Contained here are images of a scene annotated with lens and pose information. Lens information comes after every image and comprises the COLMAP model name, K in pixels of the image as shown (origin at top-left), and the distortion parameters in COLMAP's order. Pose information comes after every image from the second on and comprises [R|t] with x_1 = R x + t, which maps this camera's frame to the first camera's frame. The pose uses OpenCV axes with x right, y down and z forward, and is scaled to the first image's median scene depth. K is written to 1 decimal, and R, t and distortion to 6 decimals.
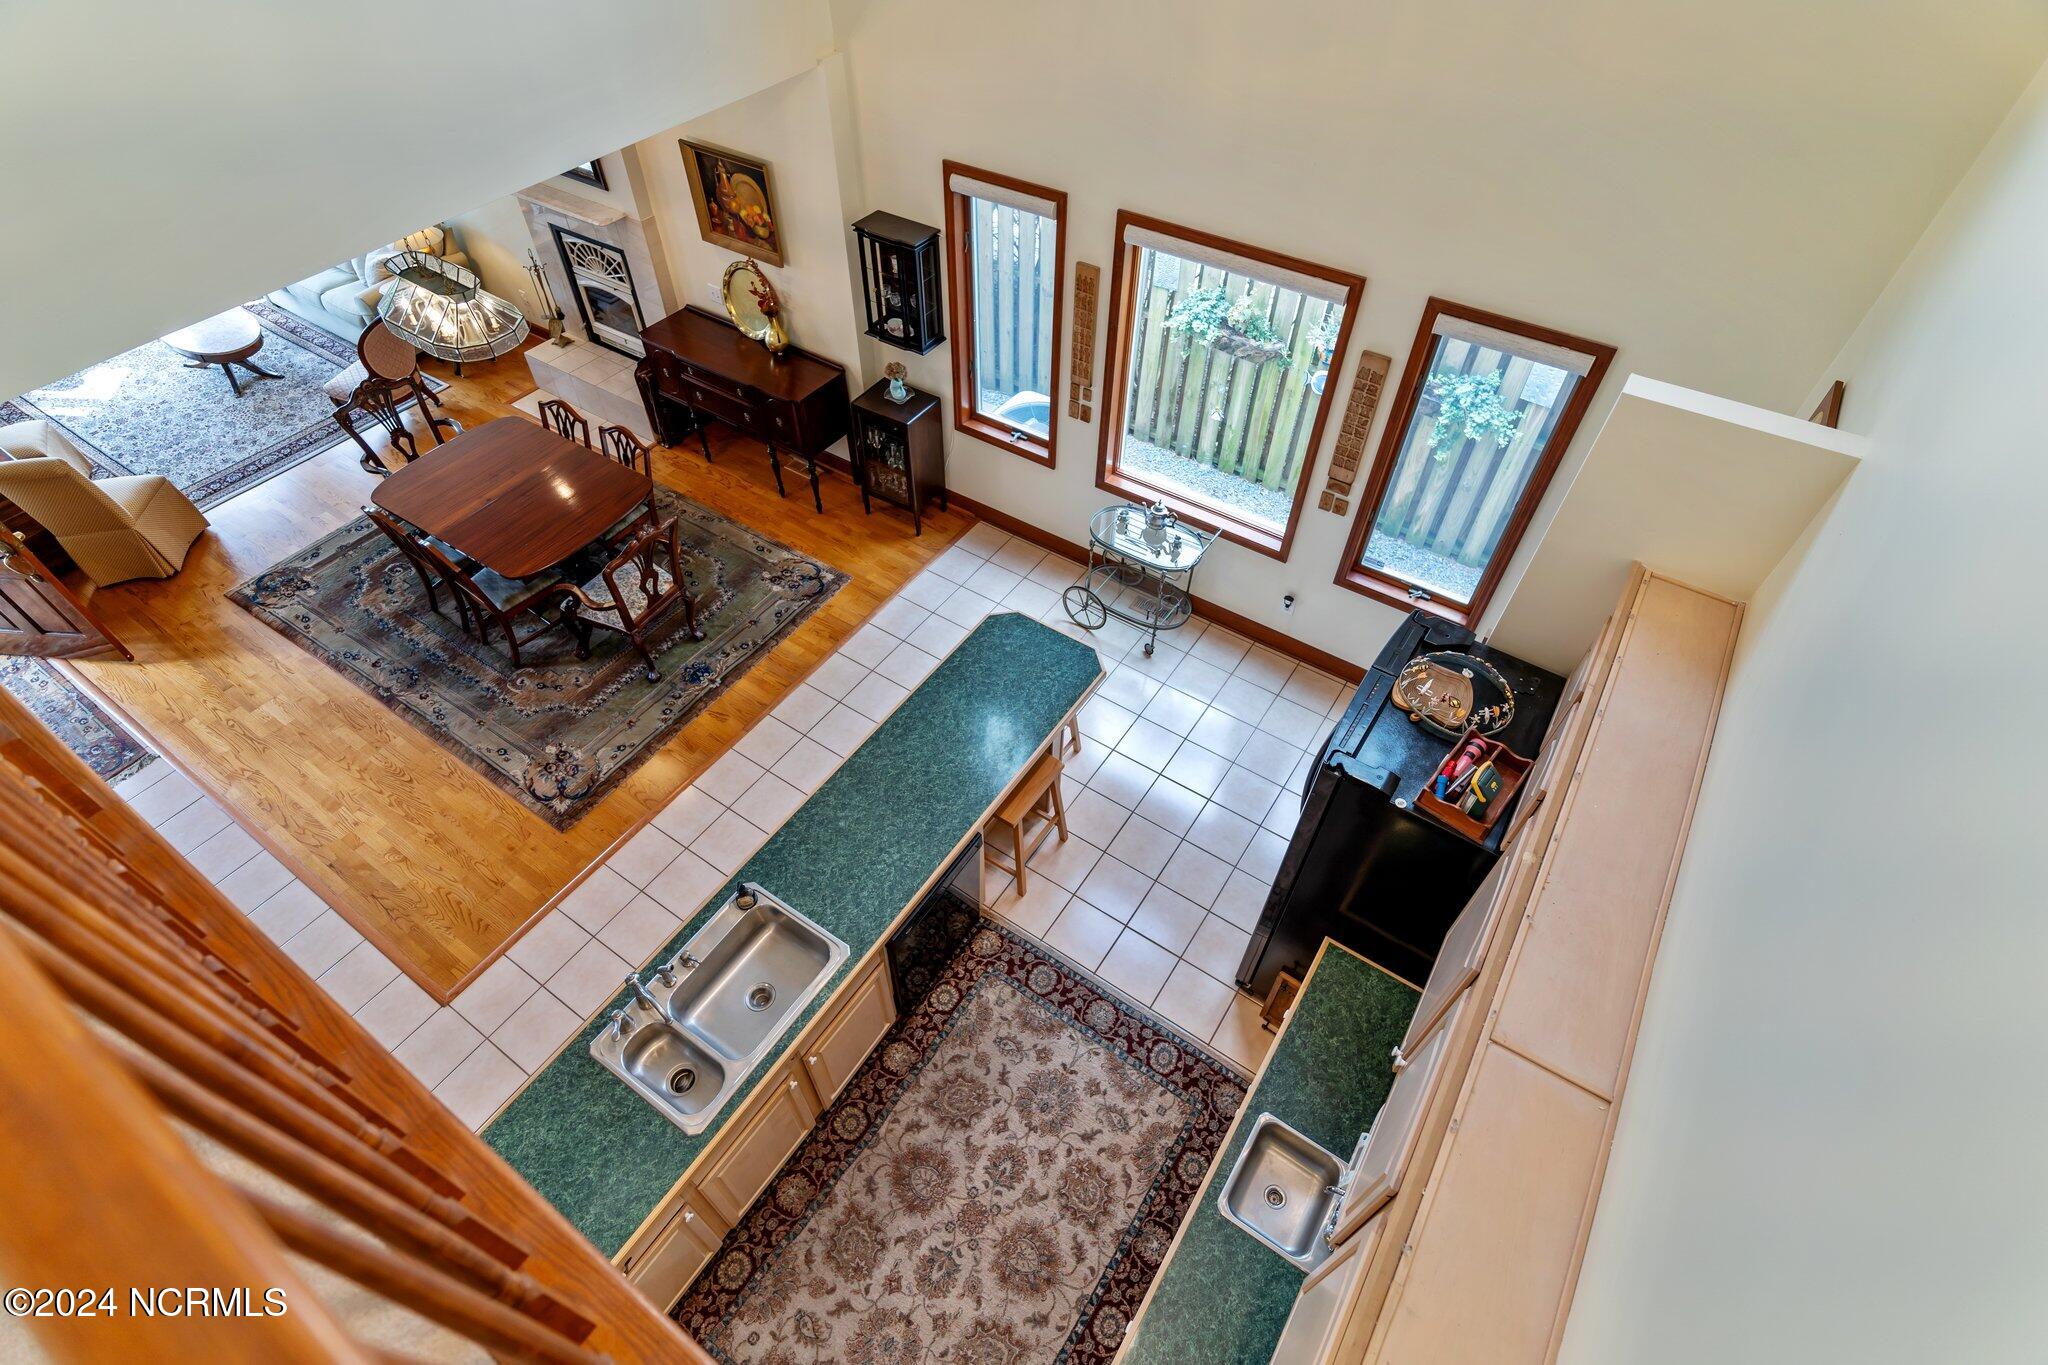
lens RADIAL K [[976.0, 0, 1017.2], [0, 976.0, 679.9], [0, 0, 1]] dist [-0.000720, -0.000483]
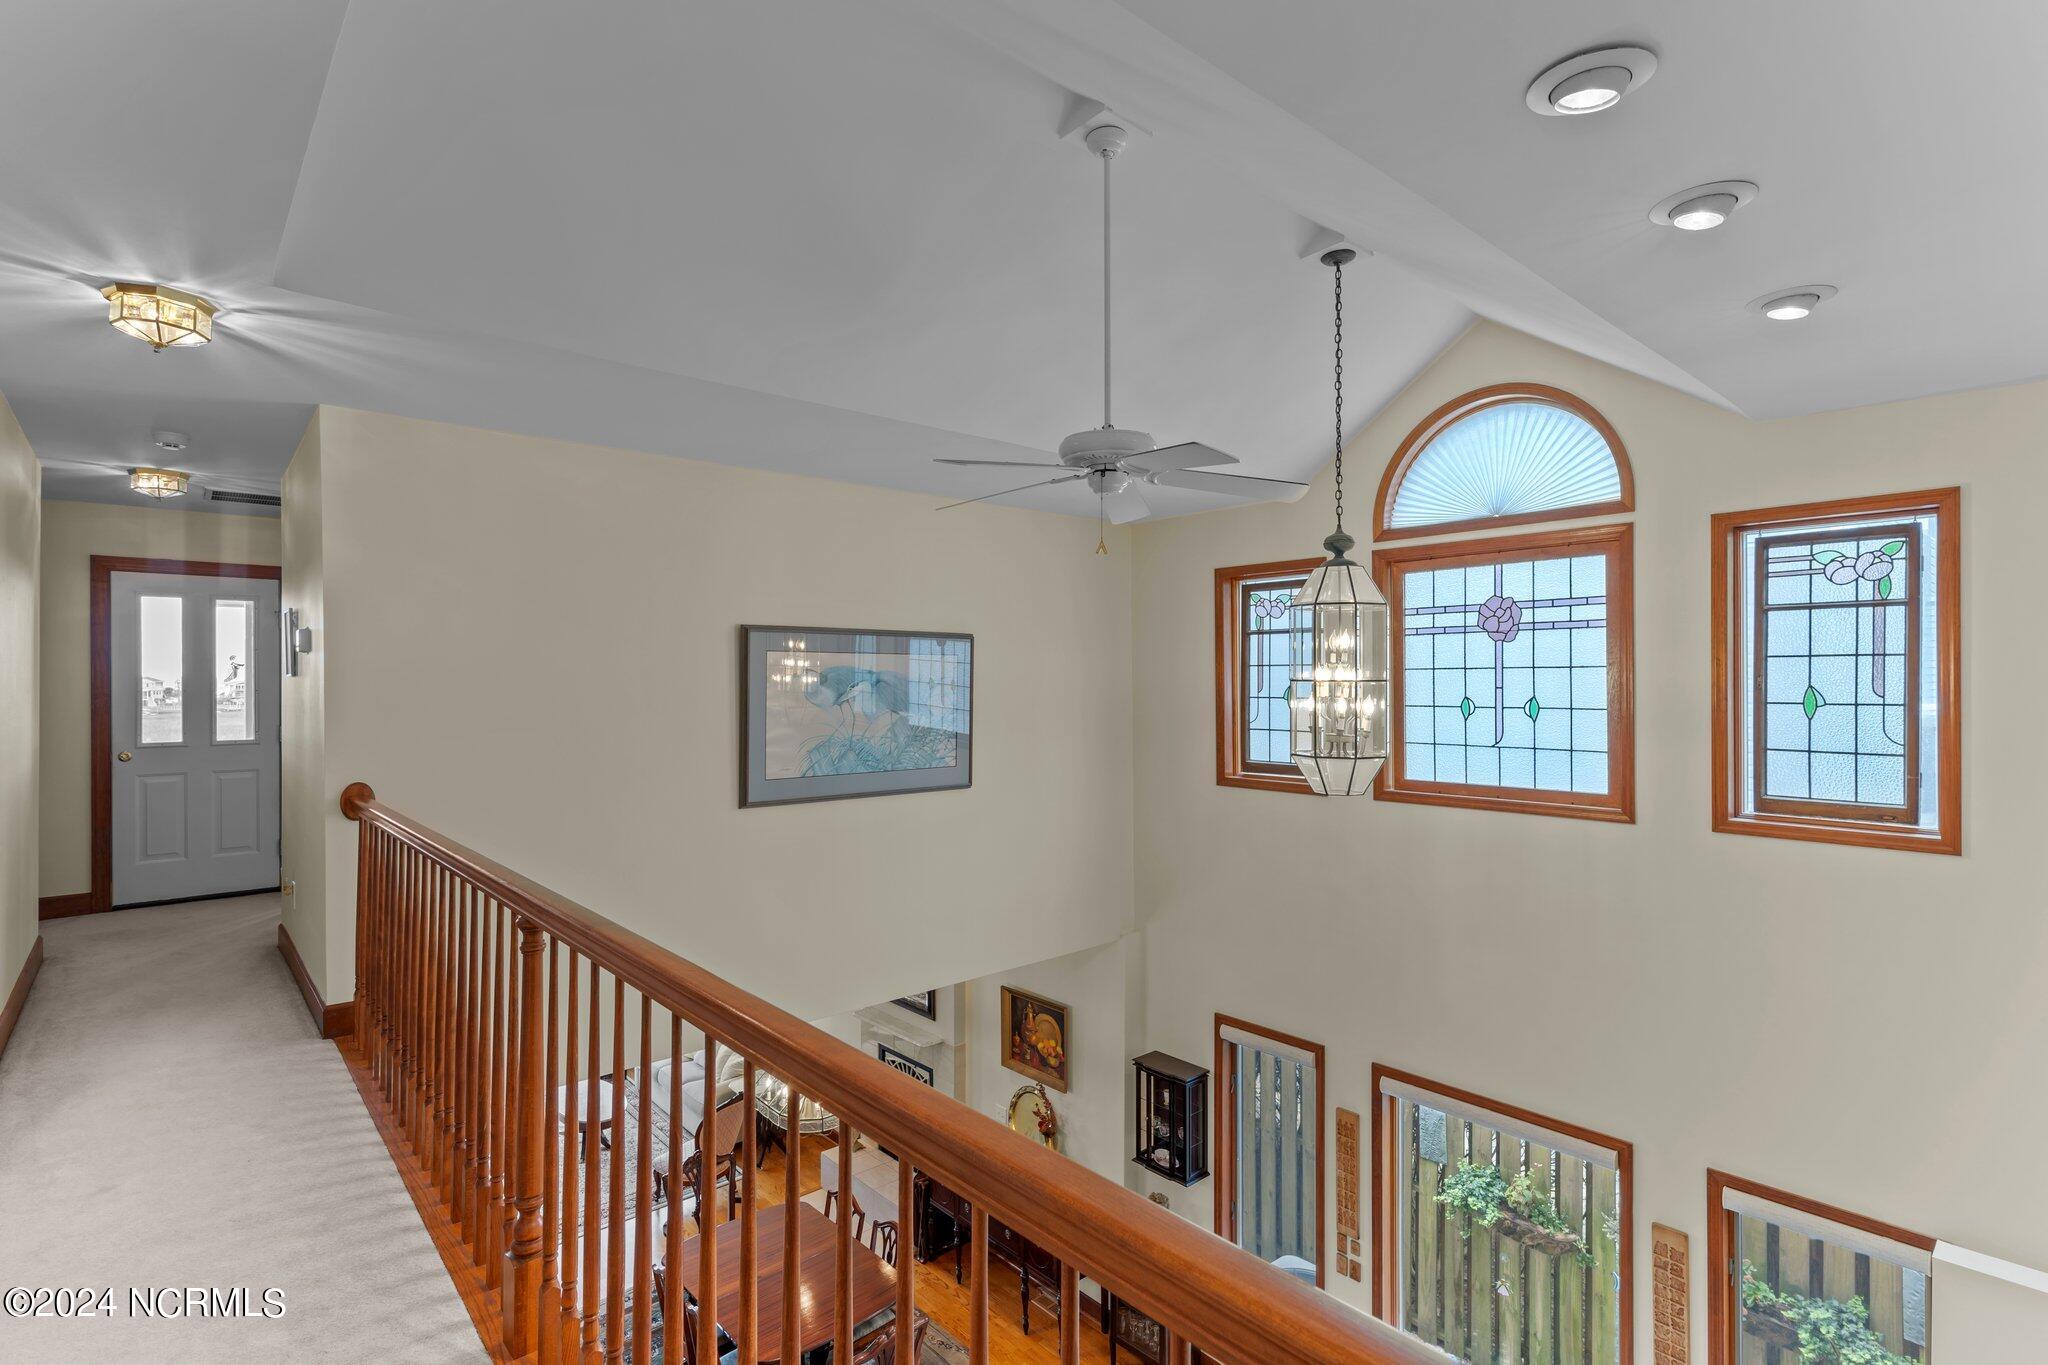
lens RADIAL K [[976.0, 0, 1014.0], [0, 976.0, 682.1], [0, 0, 1]] dist [-0.000720, -0.000483]
pose [[0.966051, -0.007276, -0.258250, -0.001621], [-0.188640, 0.663134, -0.724340, 0.092563], [0.176524, 0.748465, 0.639249, -0.093904]]
